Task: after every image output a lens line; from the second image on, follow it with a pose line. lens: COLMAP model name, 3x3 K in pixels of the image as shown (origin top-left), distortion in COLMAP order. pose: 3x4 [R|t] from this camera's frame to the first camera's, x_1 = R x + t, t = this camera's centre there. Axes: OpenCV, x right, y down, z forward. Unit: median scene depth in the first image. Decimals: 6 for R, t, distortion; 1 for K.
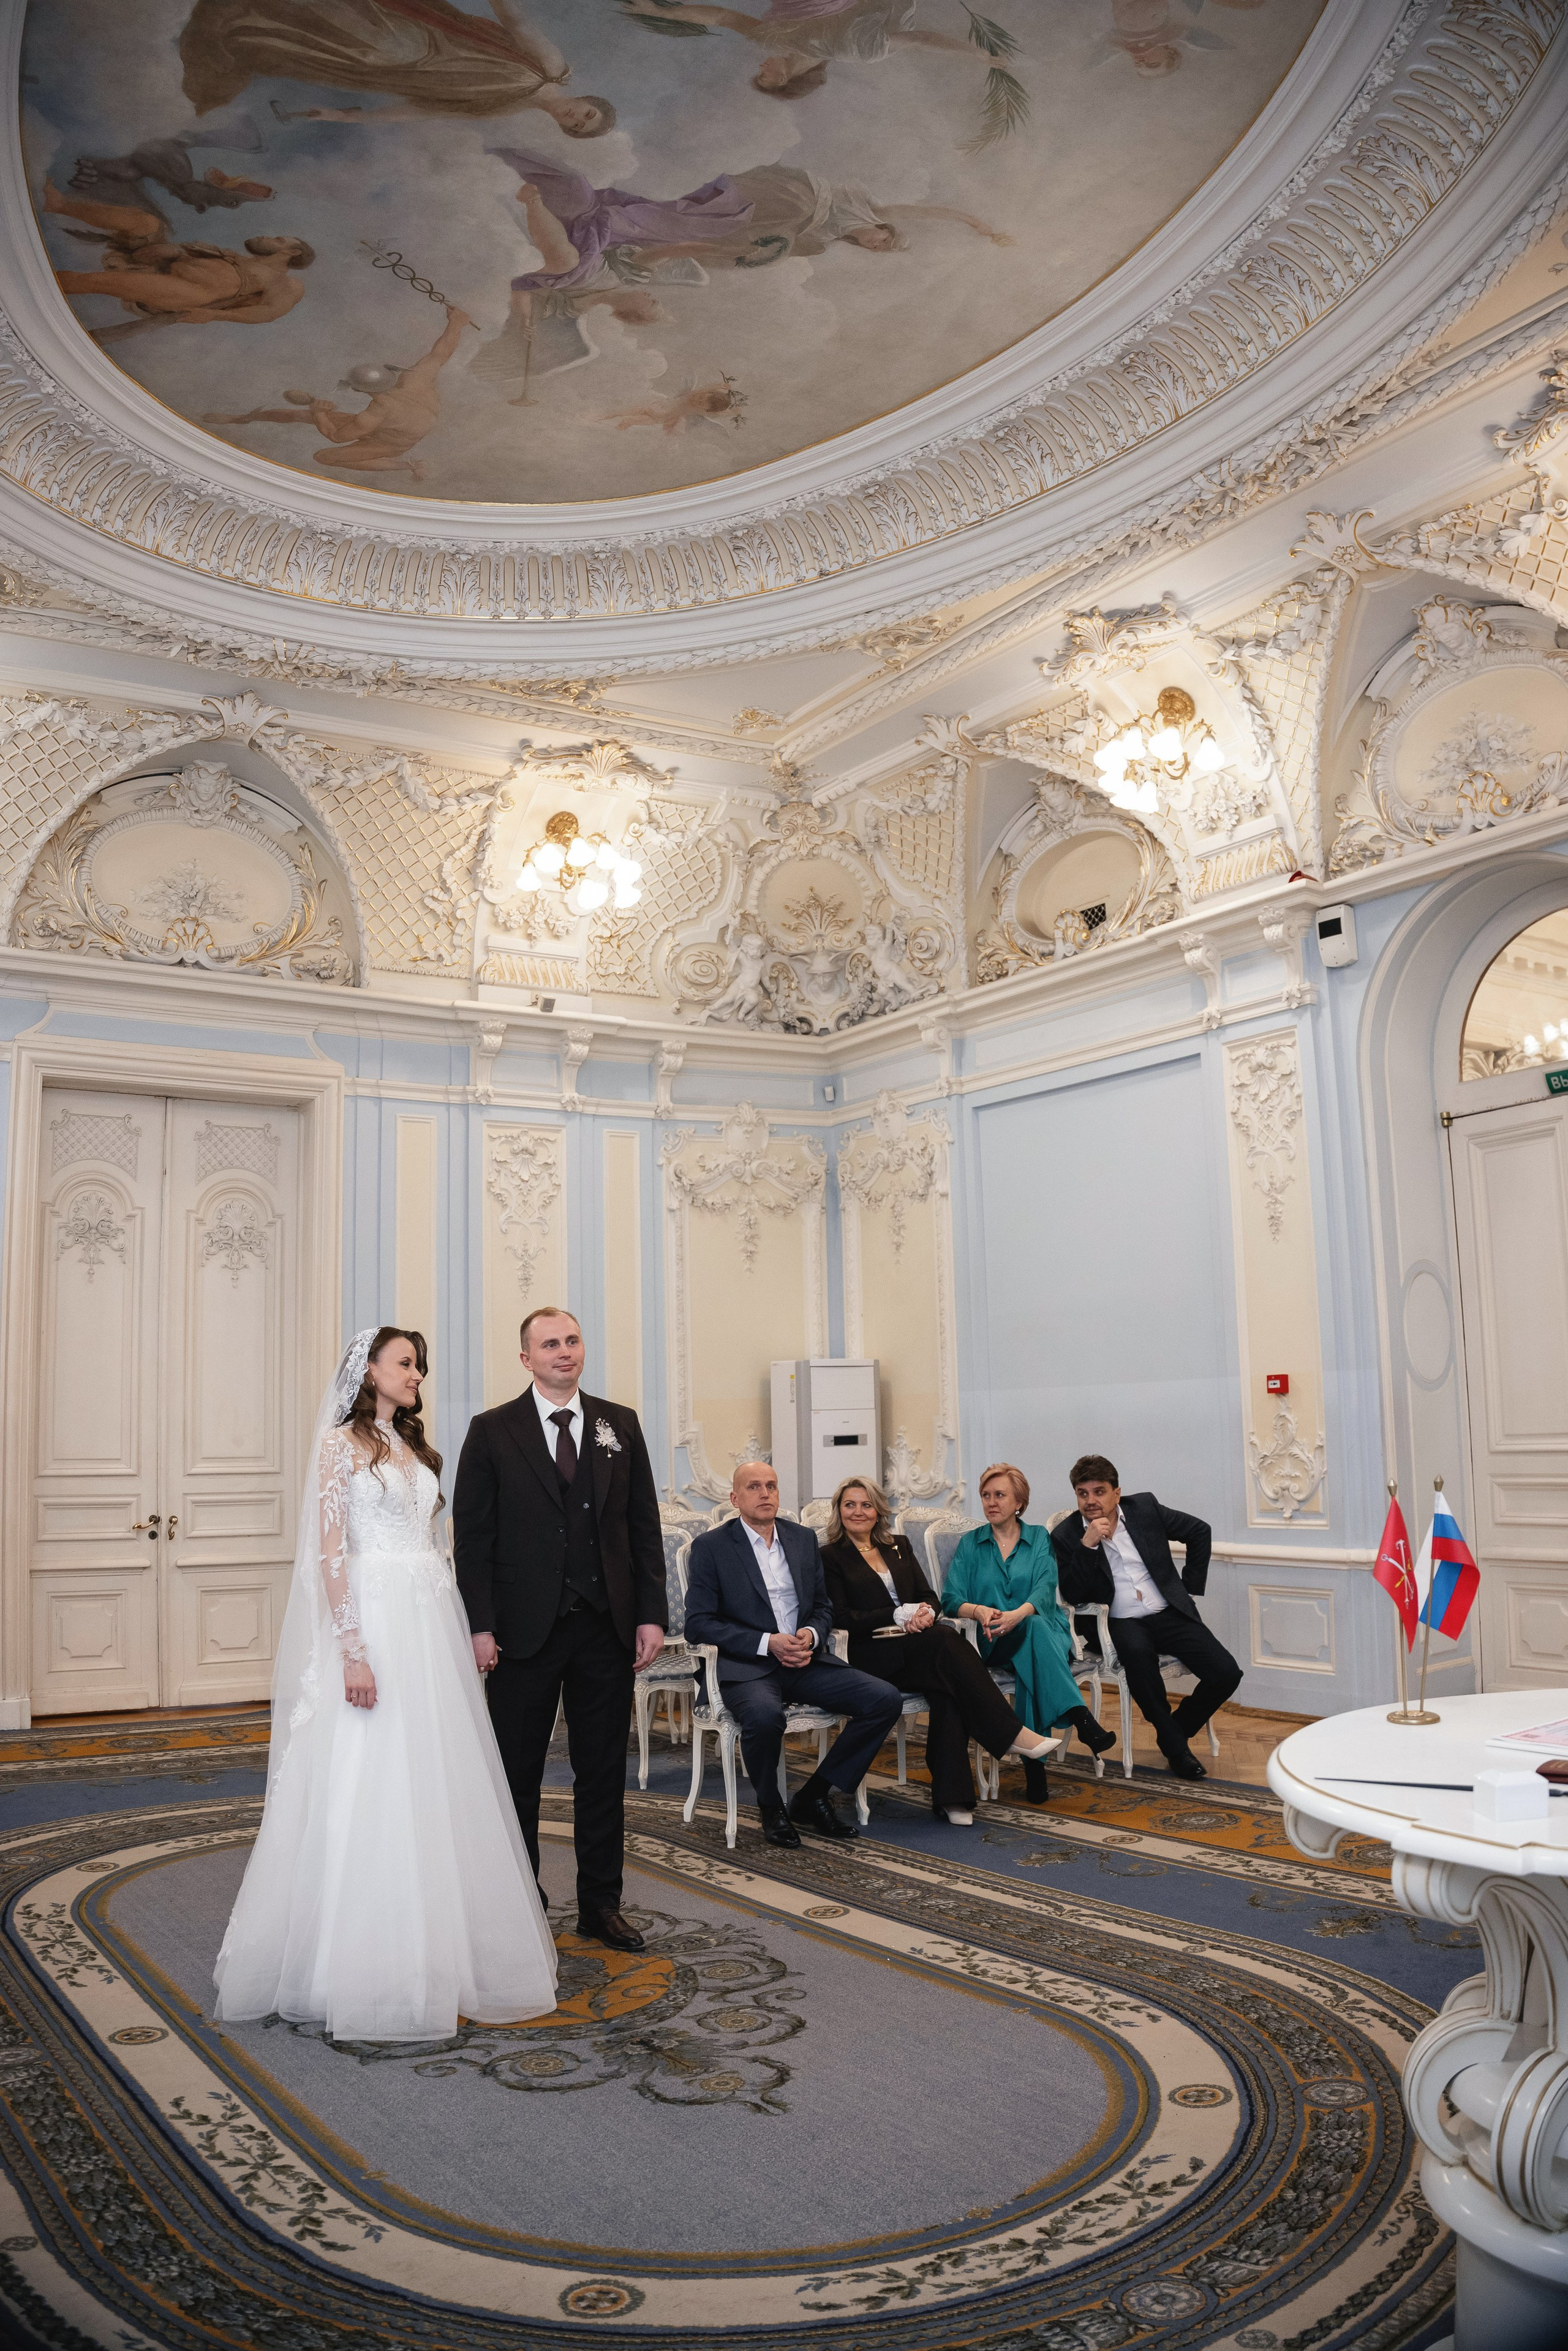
lens RADIAL K [[1762.3, 0, 791.1], [0, 1762.3, 1121.8], [0, 0, 1]] dist [-0.204622, 0.079792]
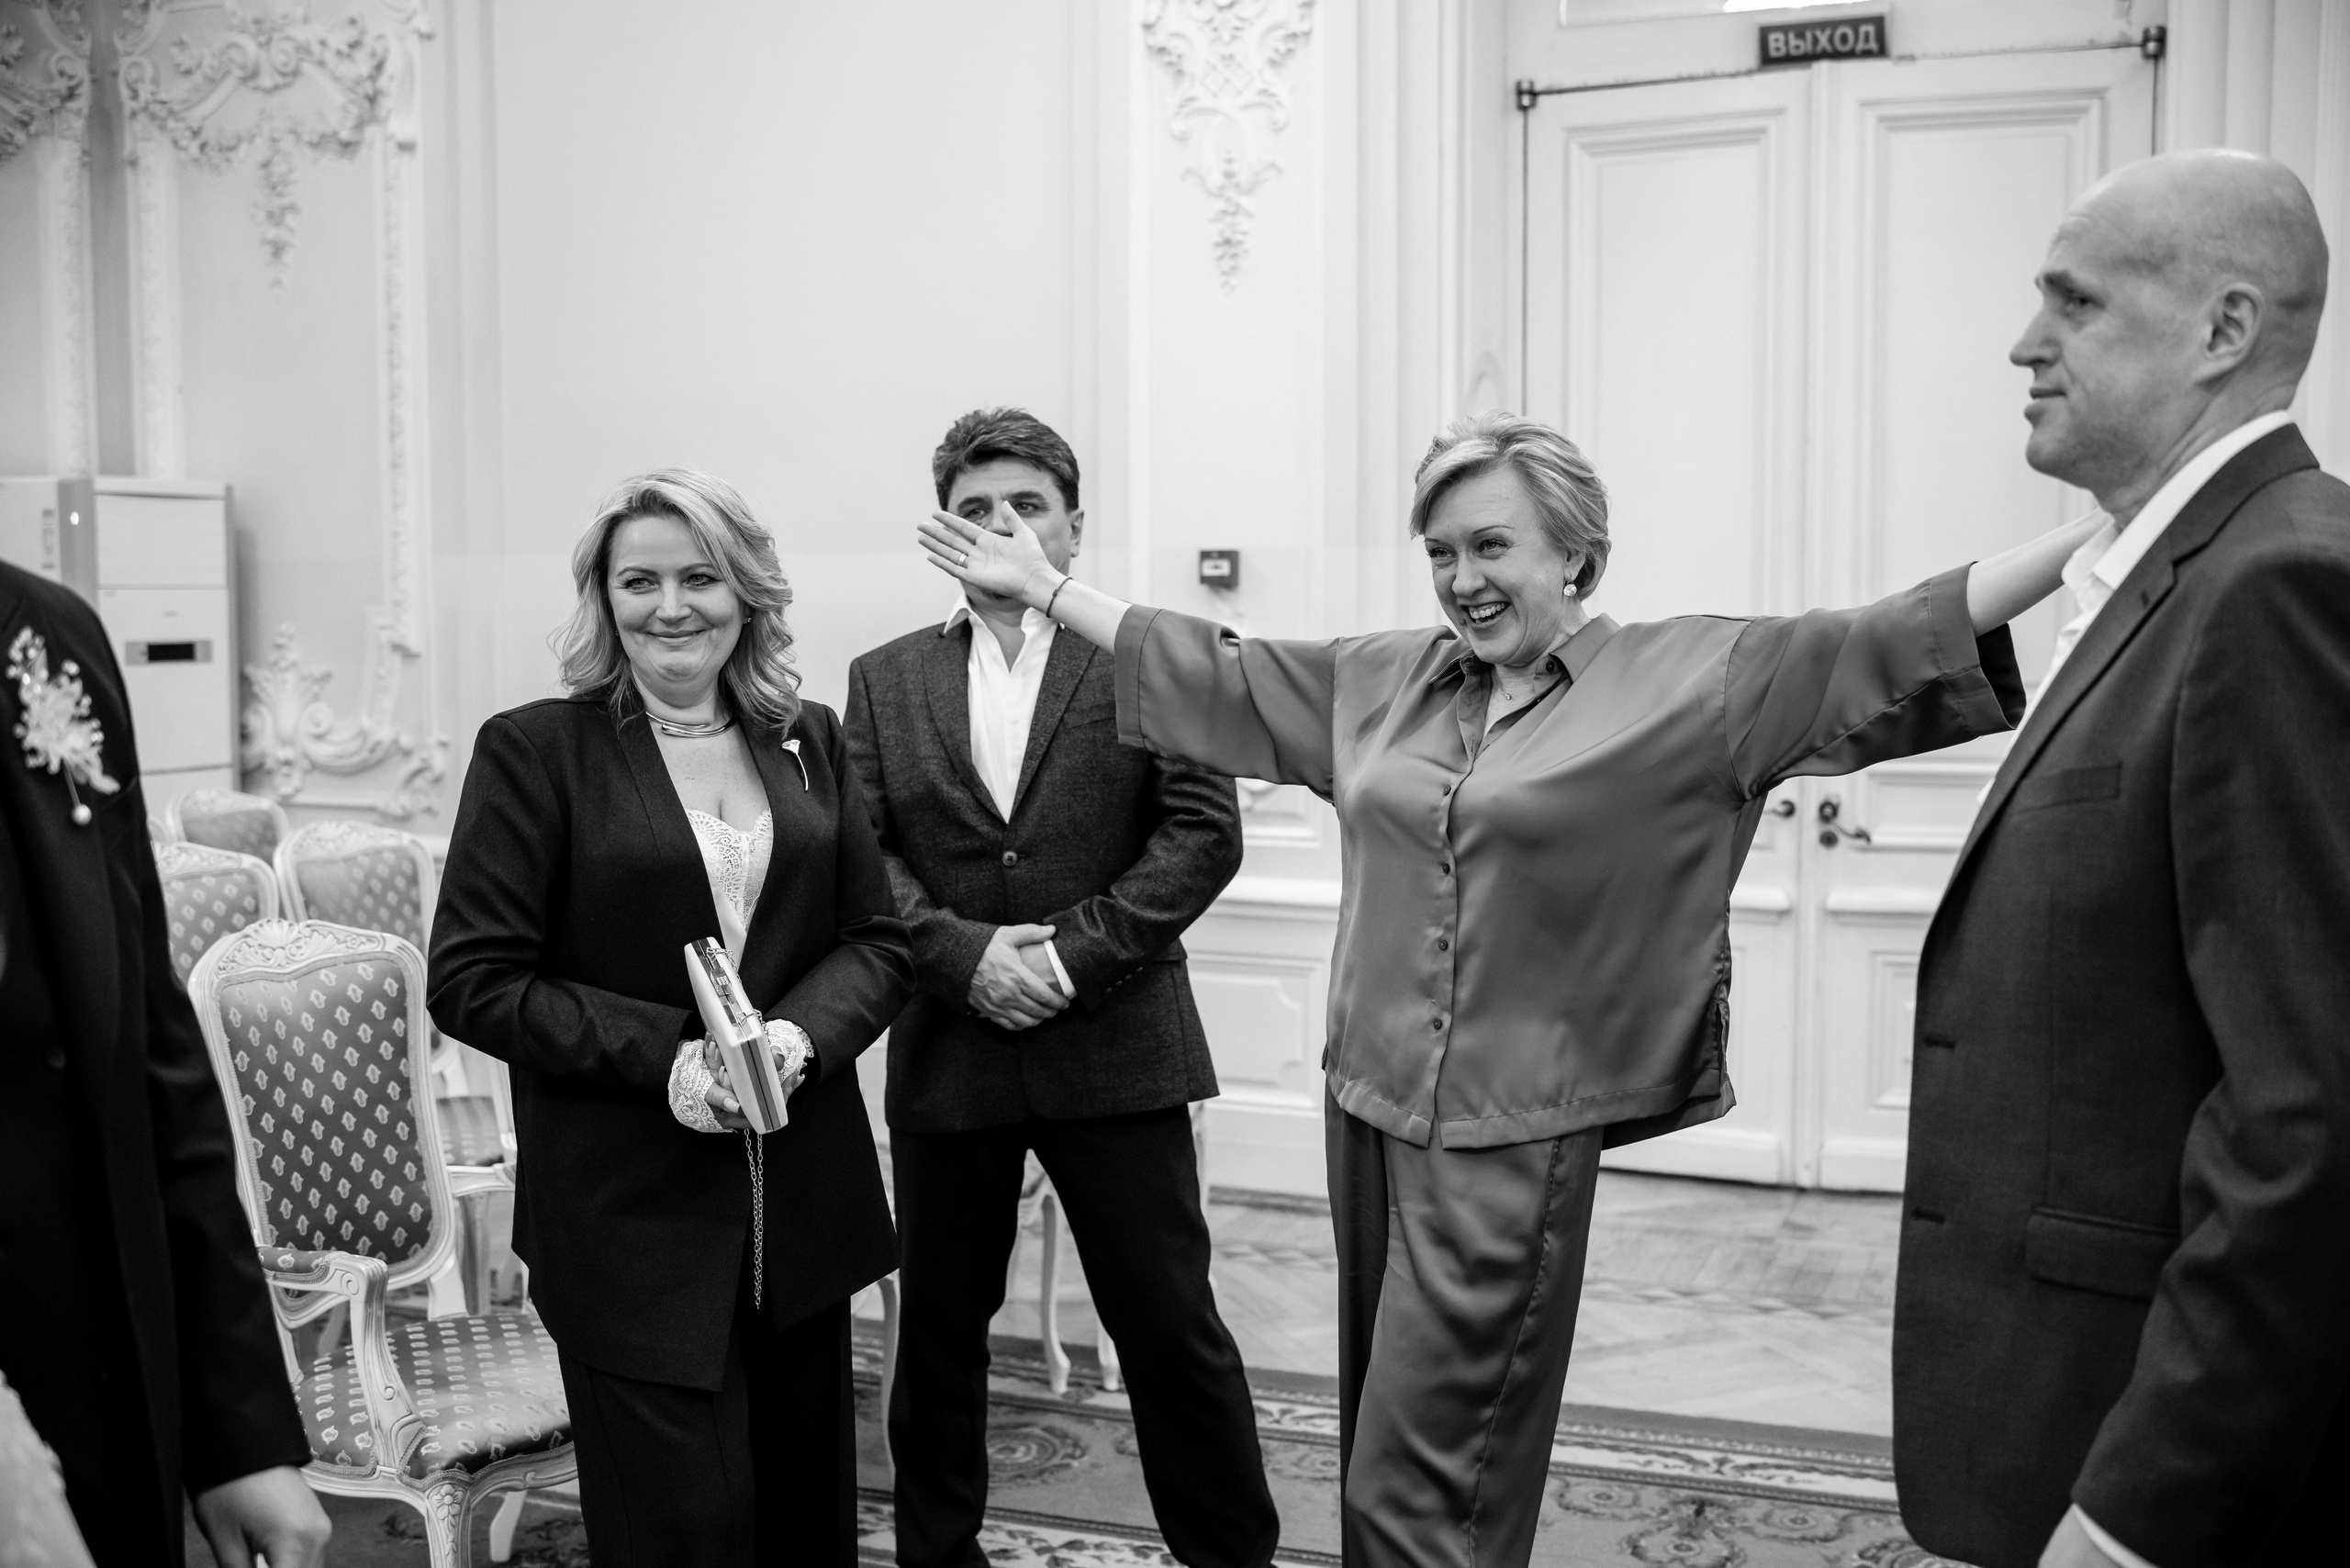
lens RADIAL K [[2406.4, 0, 1175.0], [0, 2406.4, 784.0], [0, 0, 1]] dist [-0.004669, -0.003389]
pose [[0.833289, -0.008519, 0.552772, -0.108807], [-0.115824, 0.975000, 0.189628, 0.066845], [-0.540568, -0.222040, 0.811470, 0.339757]]
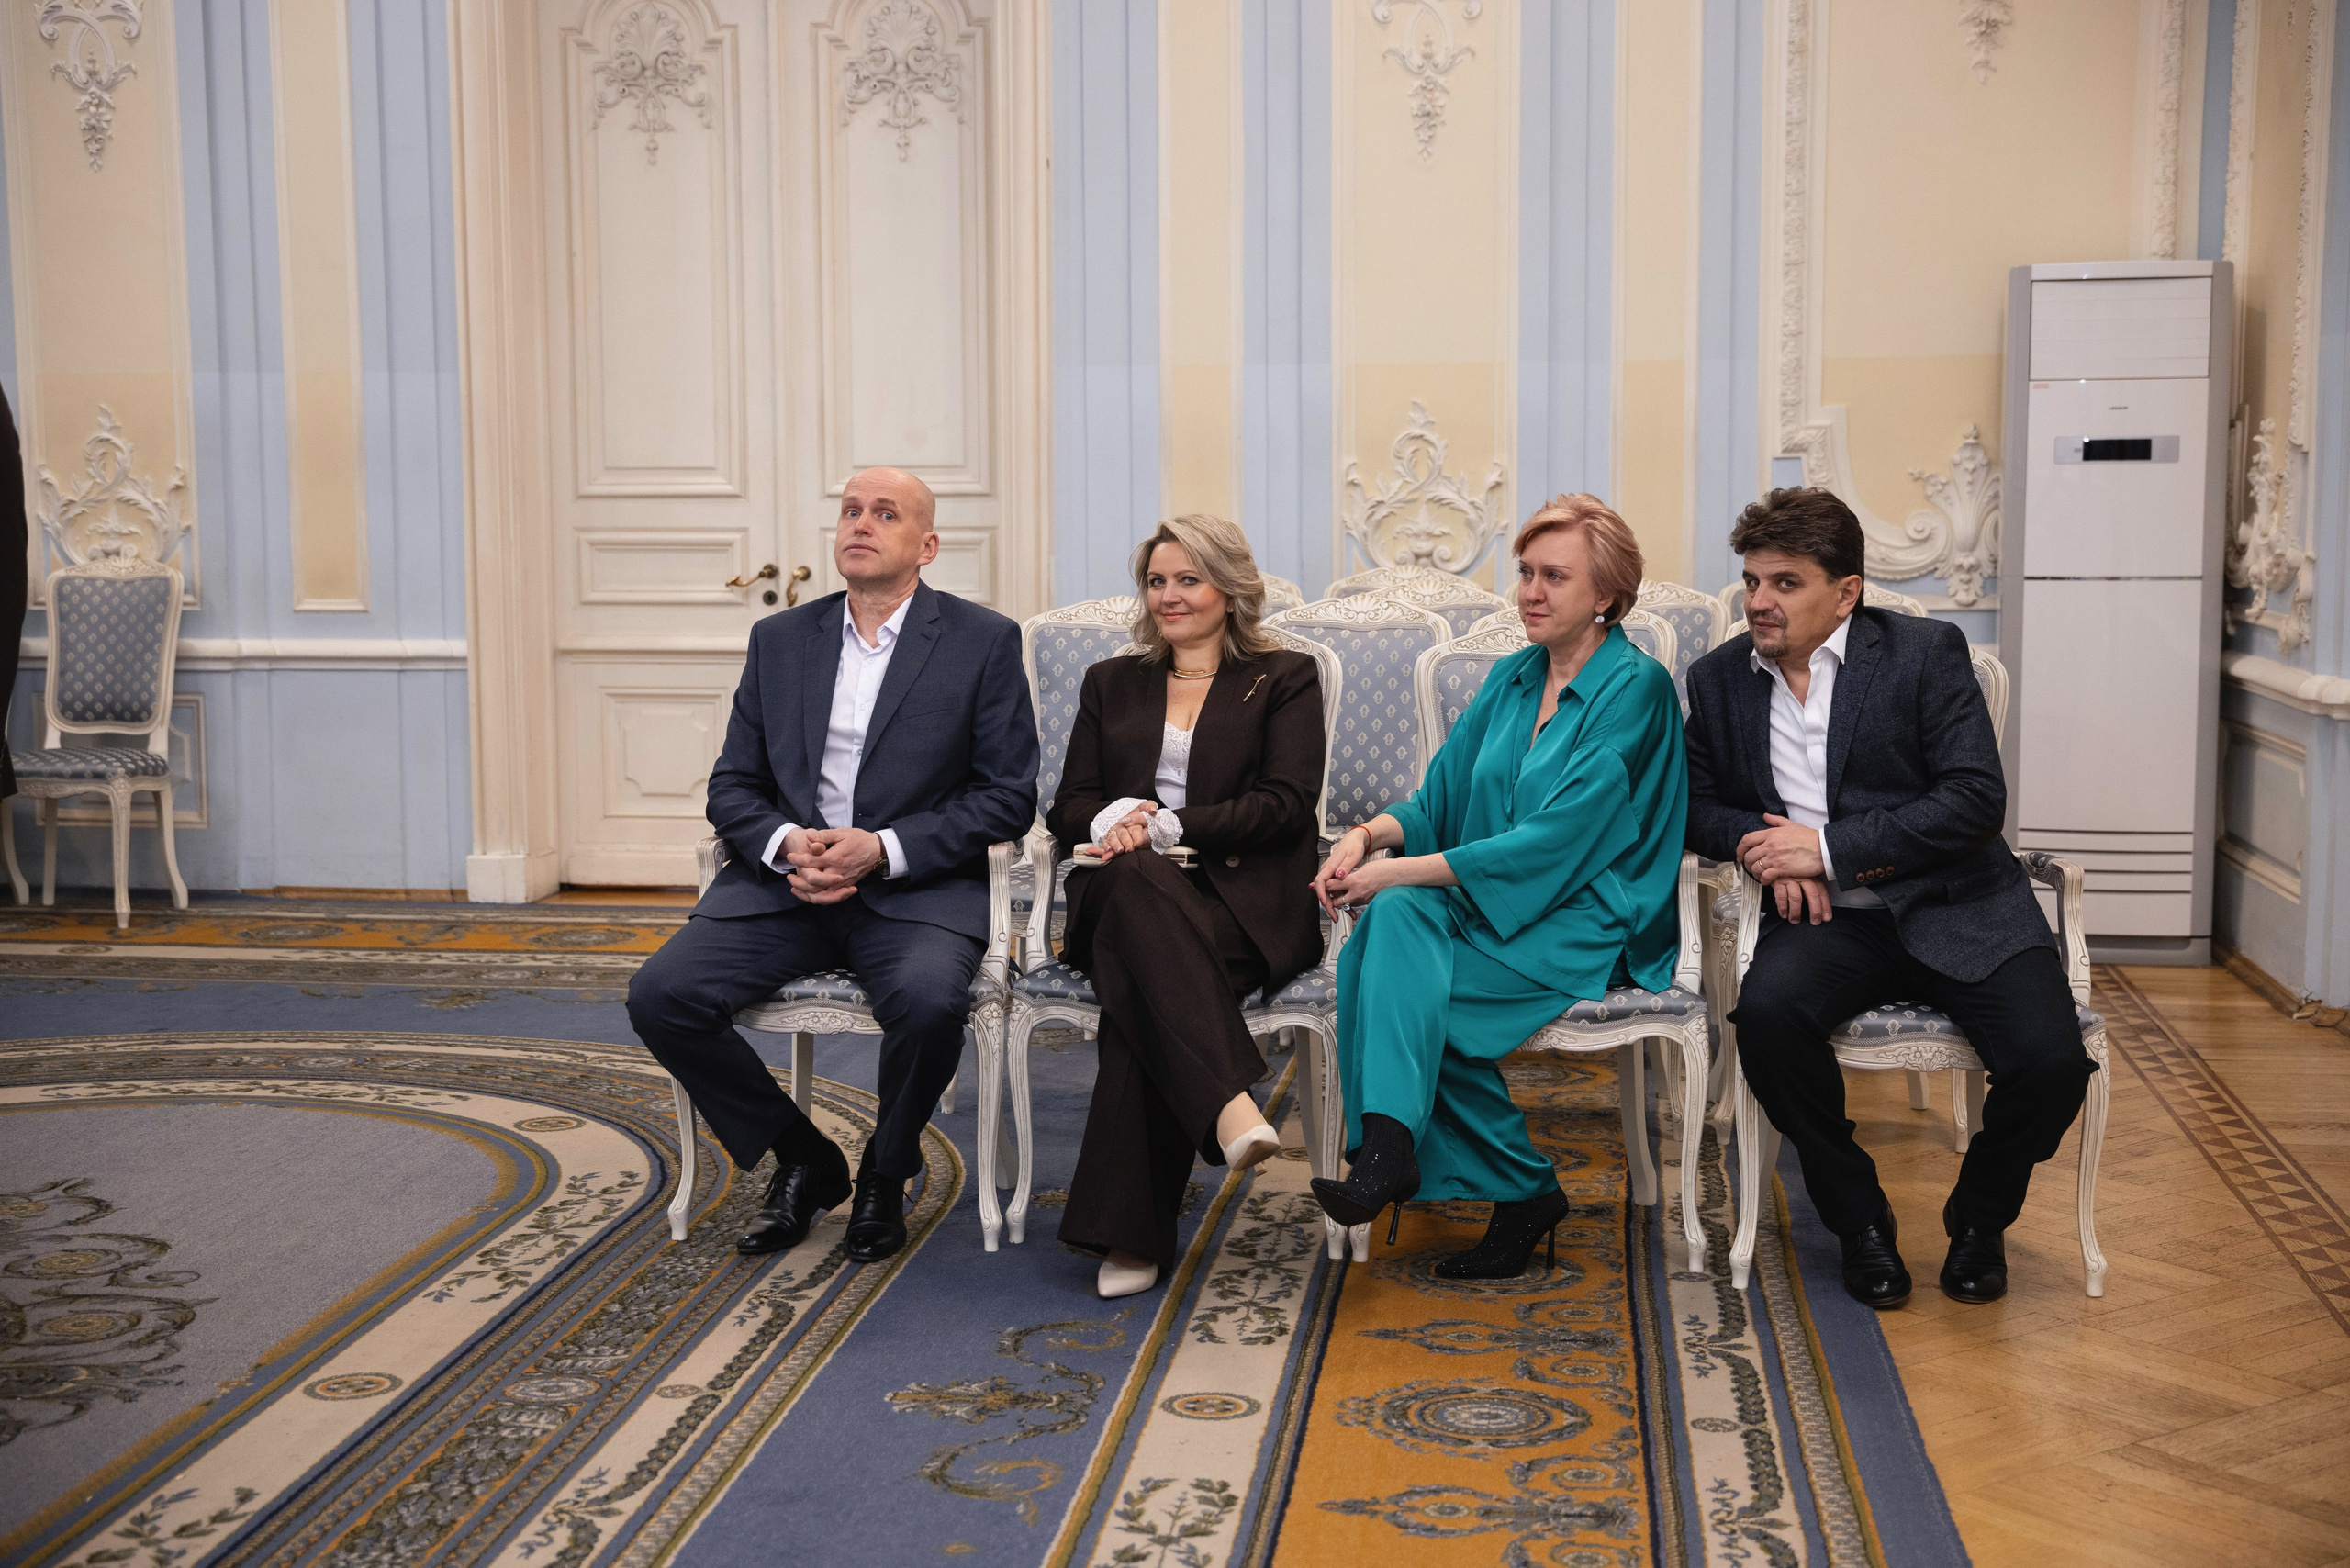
lens RADIAL K [[3098.5, 0, 1175.0], [0, 3098.5, 784.0], [0, 0, 1]] dist [0.026679, 0.255456]
pose [[0.745901, 0.092242, -0.659639, 0.407113], [0.099349, 0.963877, 0.247126, 0.049446], [0.658606, -0.249866, 0.709792, 0.286756]]
